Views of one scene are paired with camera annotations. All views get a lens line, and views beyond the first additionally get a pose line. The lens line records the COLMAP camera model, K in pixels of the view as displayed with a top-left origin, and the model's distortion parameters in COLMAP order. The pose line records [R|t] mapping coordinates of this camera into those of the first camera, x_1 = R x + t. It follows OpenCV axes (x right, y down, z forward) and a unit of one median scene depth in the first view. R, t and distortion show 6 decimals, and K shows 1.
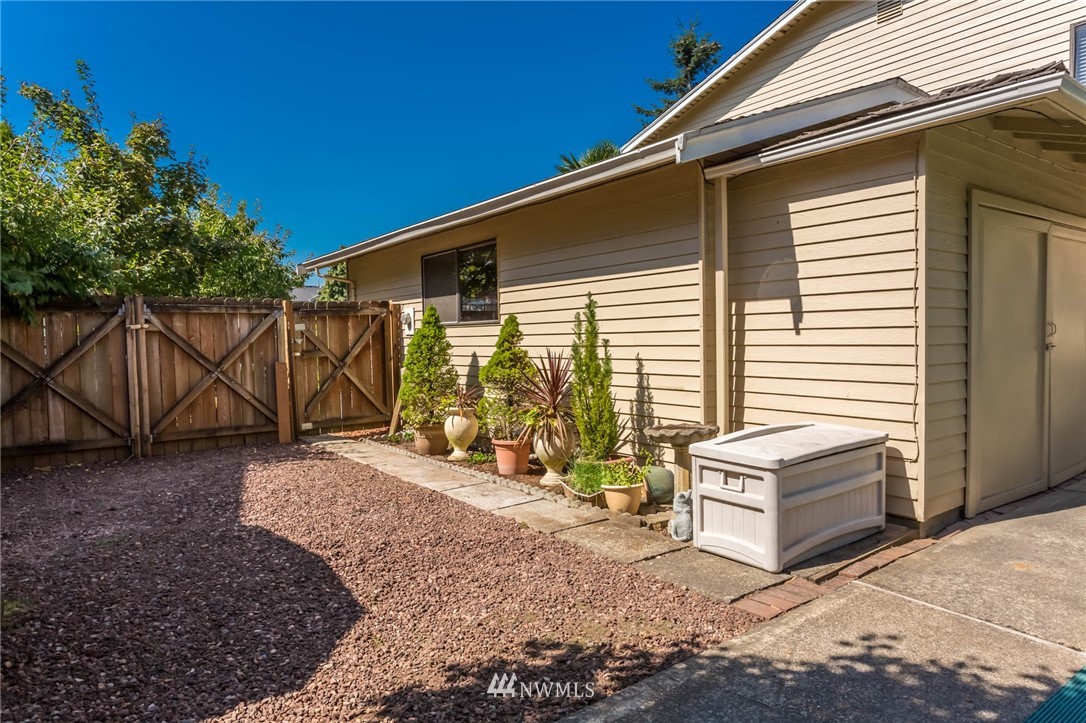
lens RADIAL K [[698.3, 0, 541.3], [0, 698.3, 363.5], [0, 0, 1]] dist [-0.004905, 0.001549]
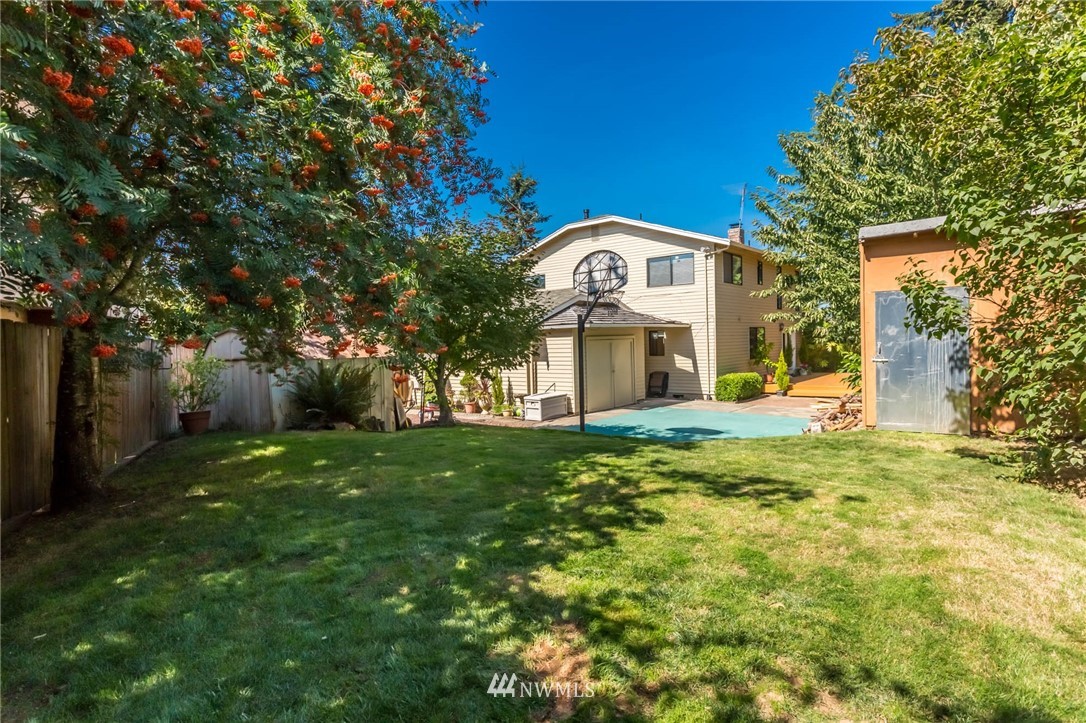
lens RADIAL K [[561.1, 0, 546.6], [0, 561.1, 364.0], [0, 0, 1]] dist [-0.007240, -0.000236]
pose [[0.968235, -0.021485, 0.249118, -0.371015], [0.022575, 0.999744, -0.001518, -0.060884], [-0.249022, 0.007093, 0.968472, -1.744060]]
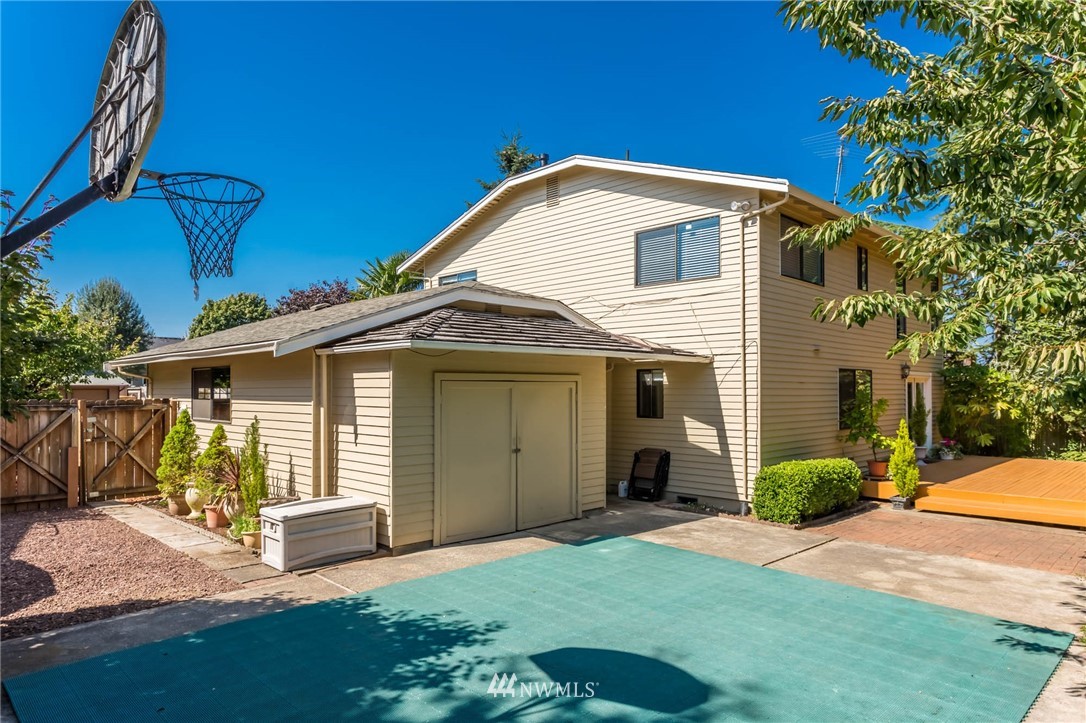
lens RADIAL K [[698.3, 0, 538.8], [0, 698.3, 379.4], [0, 0, 1]] dist [-0.004905, 0.001549]
pose [[0.987350, 0.018487, 0.157474, 0.446209], [-0.009301, 0.998222, -0.058870, -0.090947], [-0.158283, 0.056661, 0.985767, -0.705005]]
